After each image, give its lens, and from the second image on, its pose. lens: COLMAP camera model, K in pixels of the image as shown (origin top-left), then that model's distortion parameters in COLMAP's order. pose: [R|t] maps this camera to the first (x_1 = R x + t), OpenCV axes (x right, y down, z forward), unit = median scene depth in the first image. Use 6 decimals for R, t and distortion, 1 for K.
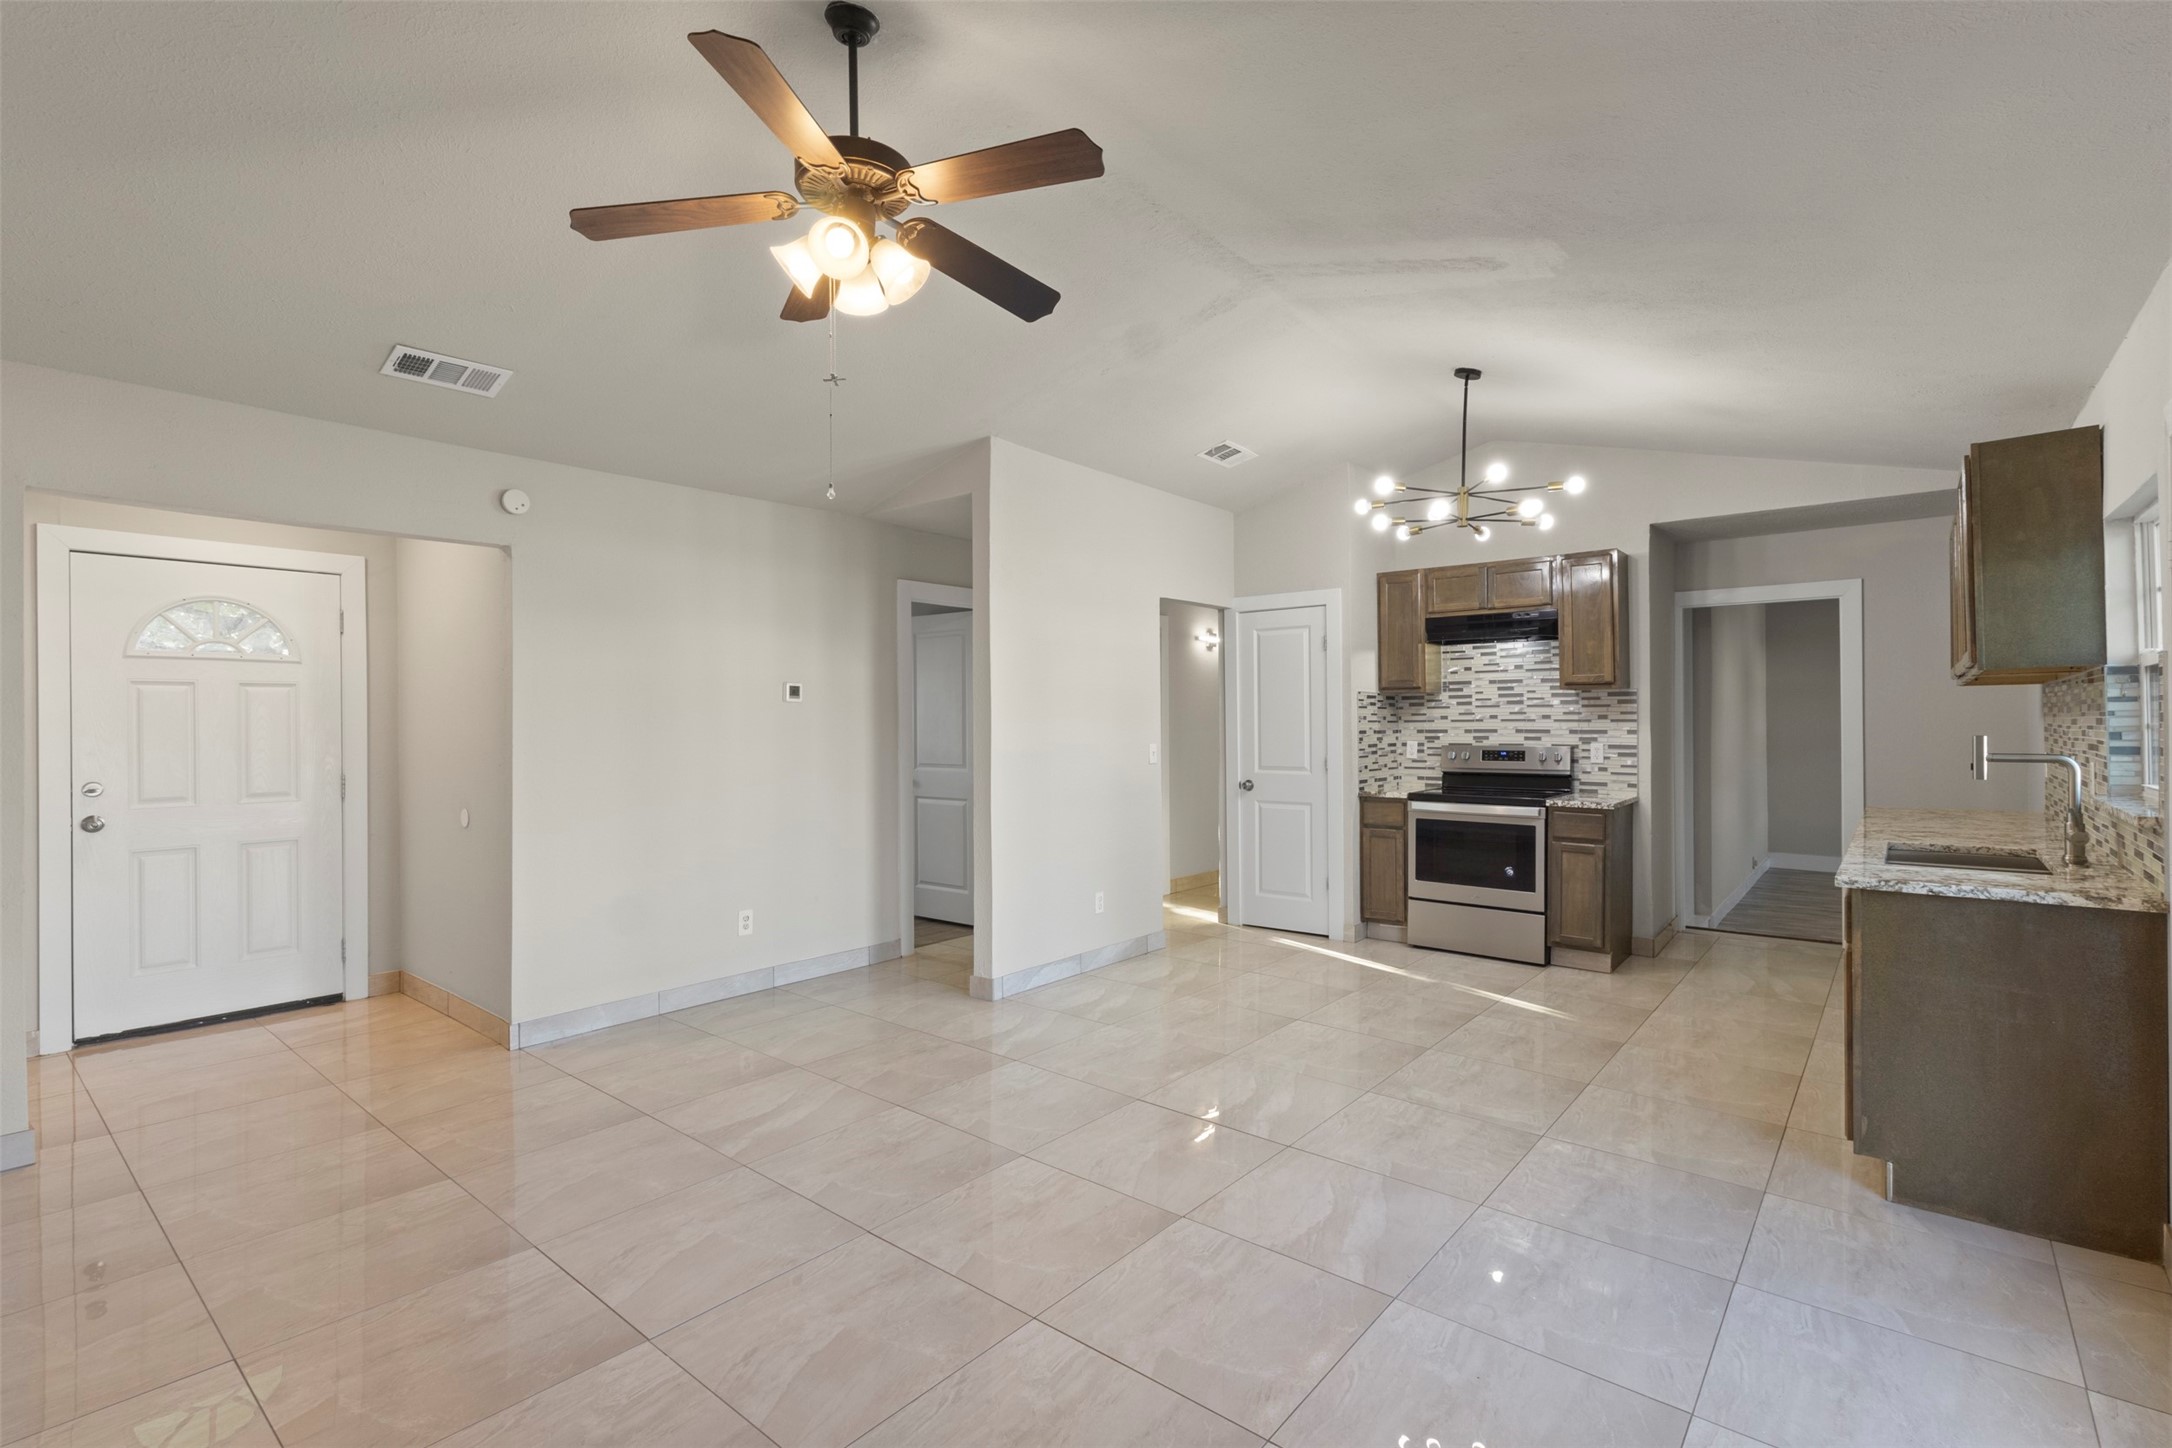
lens RADIAL K [[1005.9, 0, 1081.3], [0, 1005.9, 721.8], [0, 0, 1]] dist [0.000710, 0.000871]
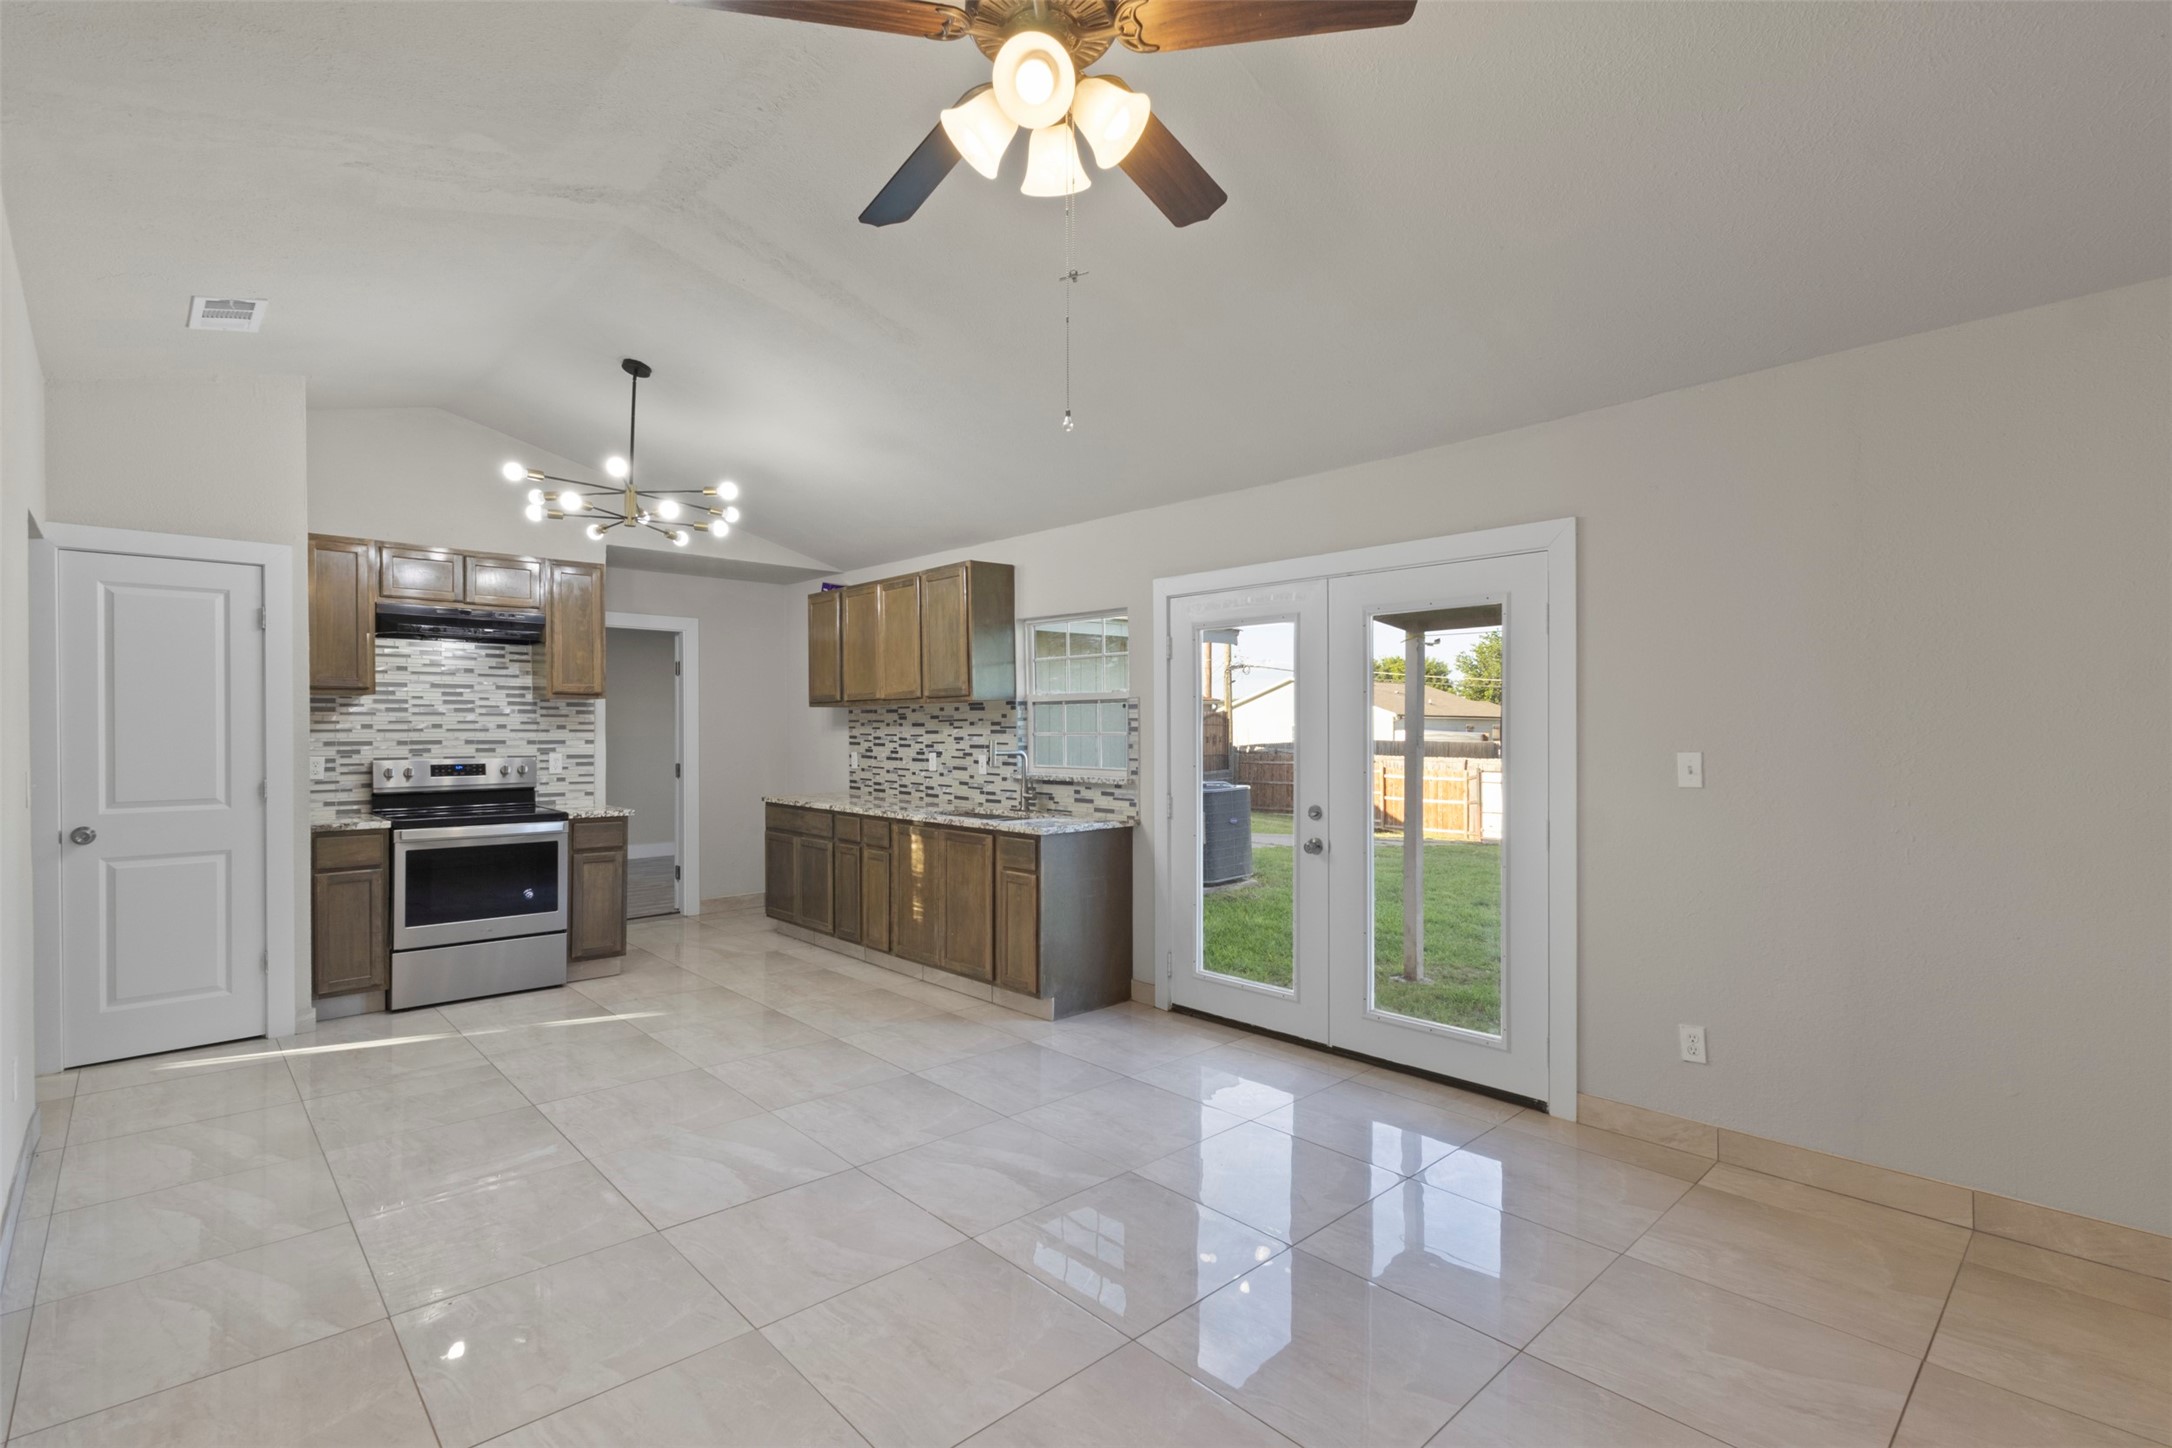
lens RADIAL K [[999.6, 0, 1082.9], [0, 999.6, 729.3], [0, 0, 1]] dist [0.001119, 0.000575]
pose [[0.124669, 0.004066, 0.992190, -0.419242], [0.000138, 0.999992, -0.004115, 0.001602], [-0.992198, 0.000650, 0.124667, 0.382033]]
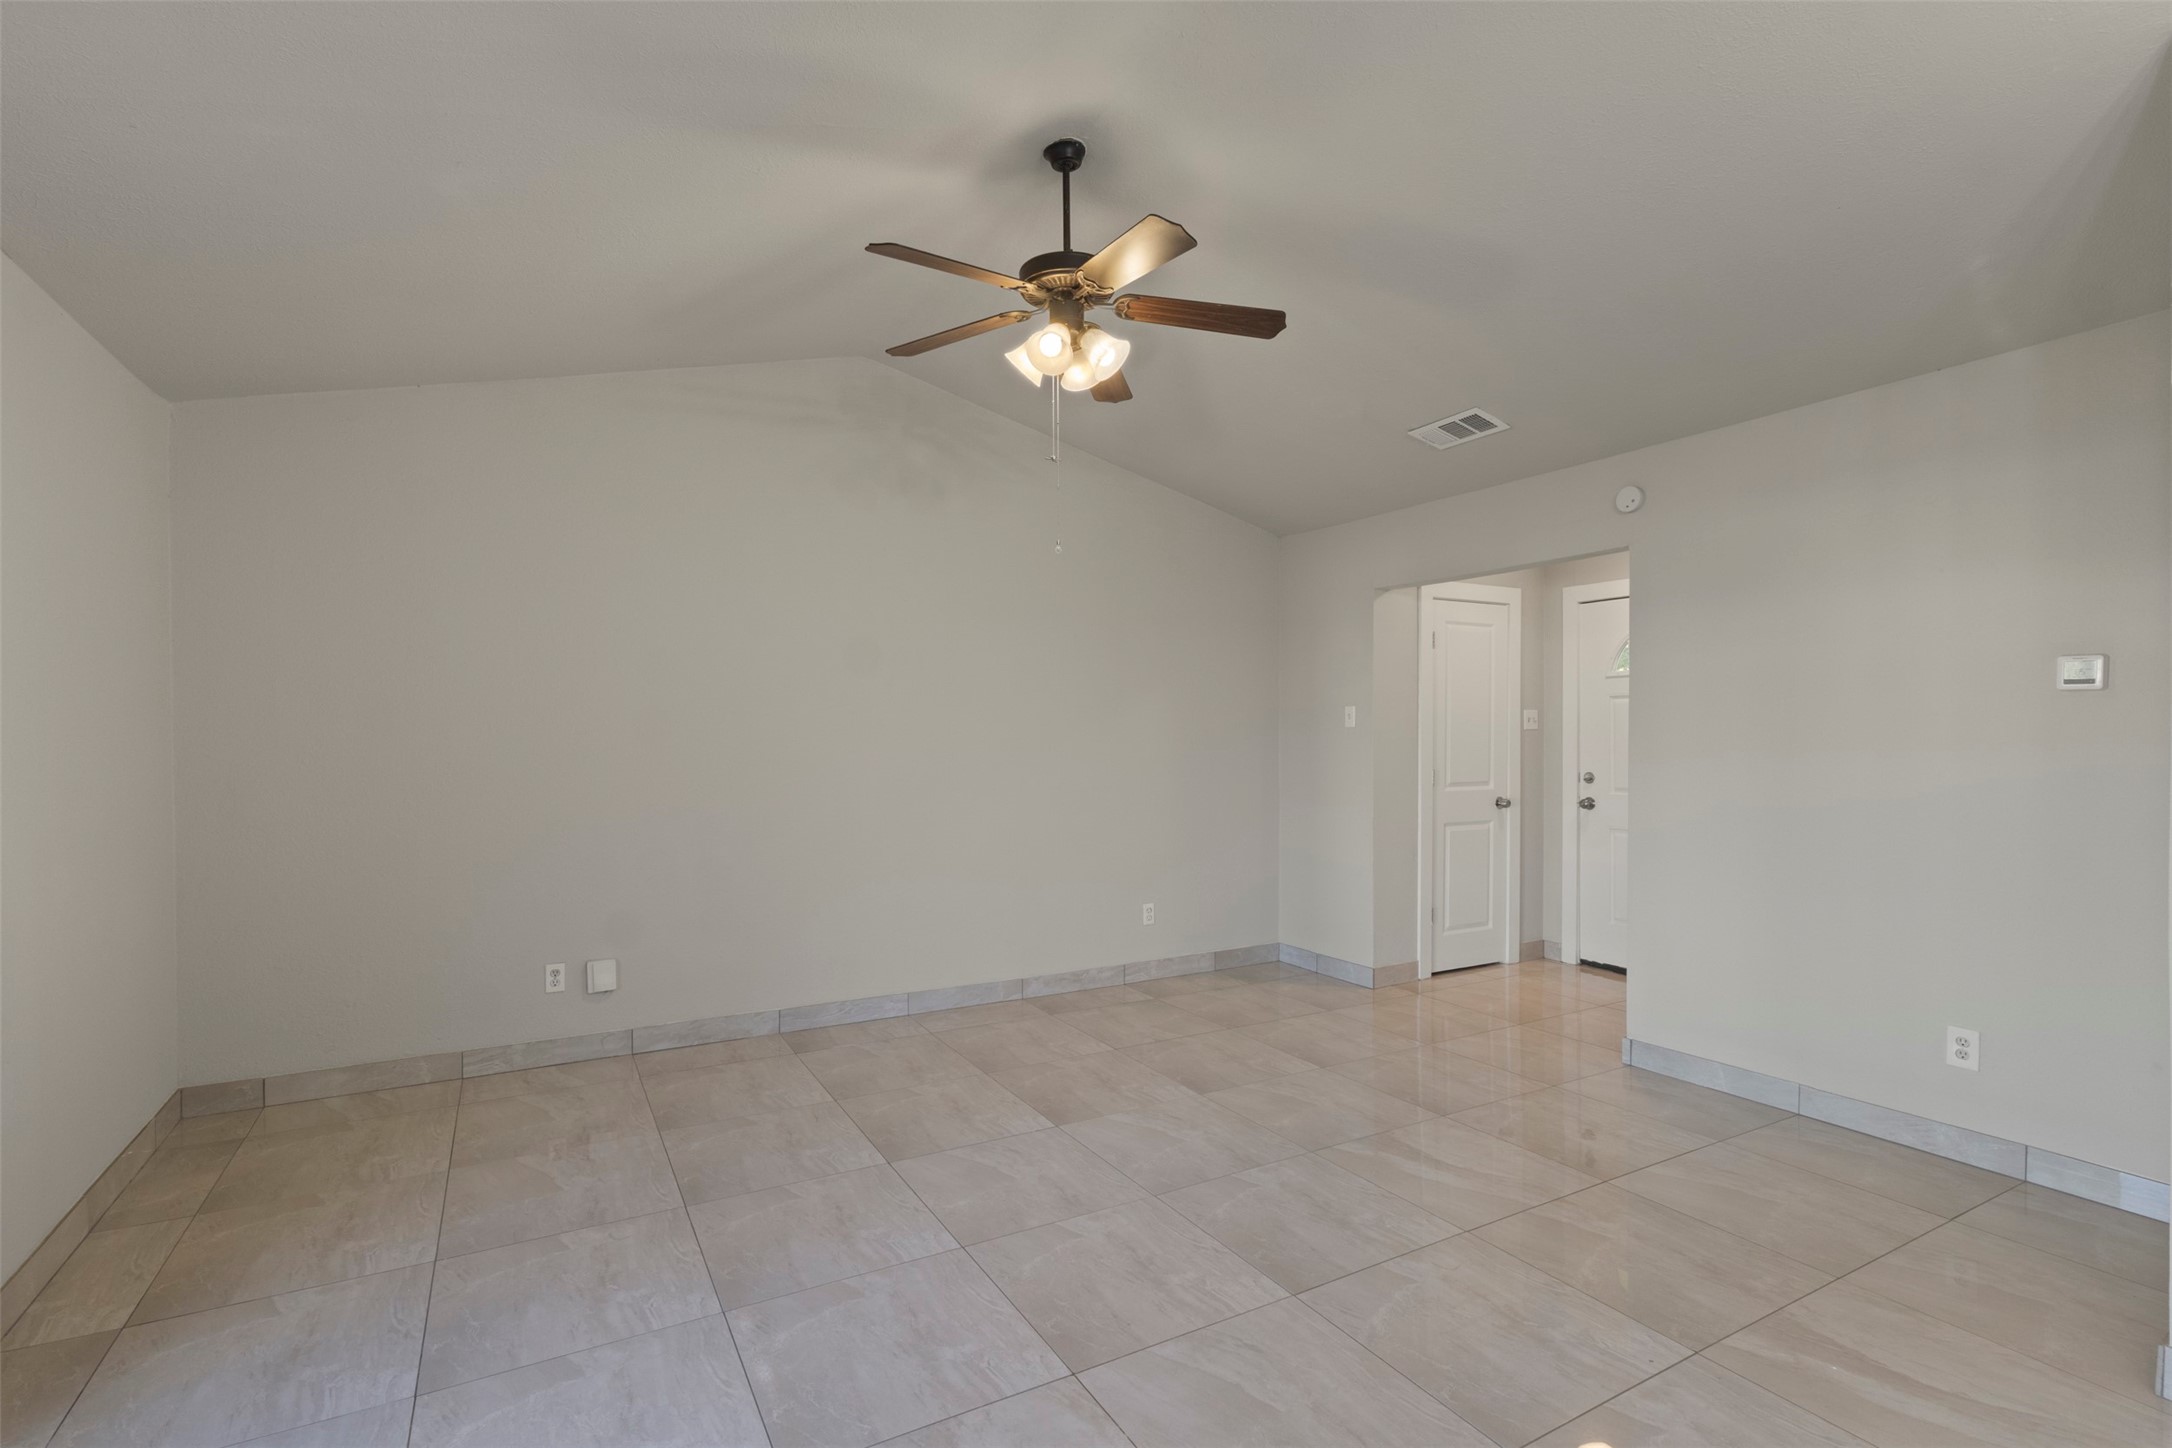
lens RADIAL K [[1007.9, 0, 1060.0], [0, 1007.9, 738.5], [0, 0, 1]] dist [0.000216, 0.000333]
pose [[-0.370533, 0.008845, -0.928777, 0.401718], [0.001923, 0.999960, 0.008756, 0.001055], [0.928817, 0.001459, -0.370535, 0.630346]]
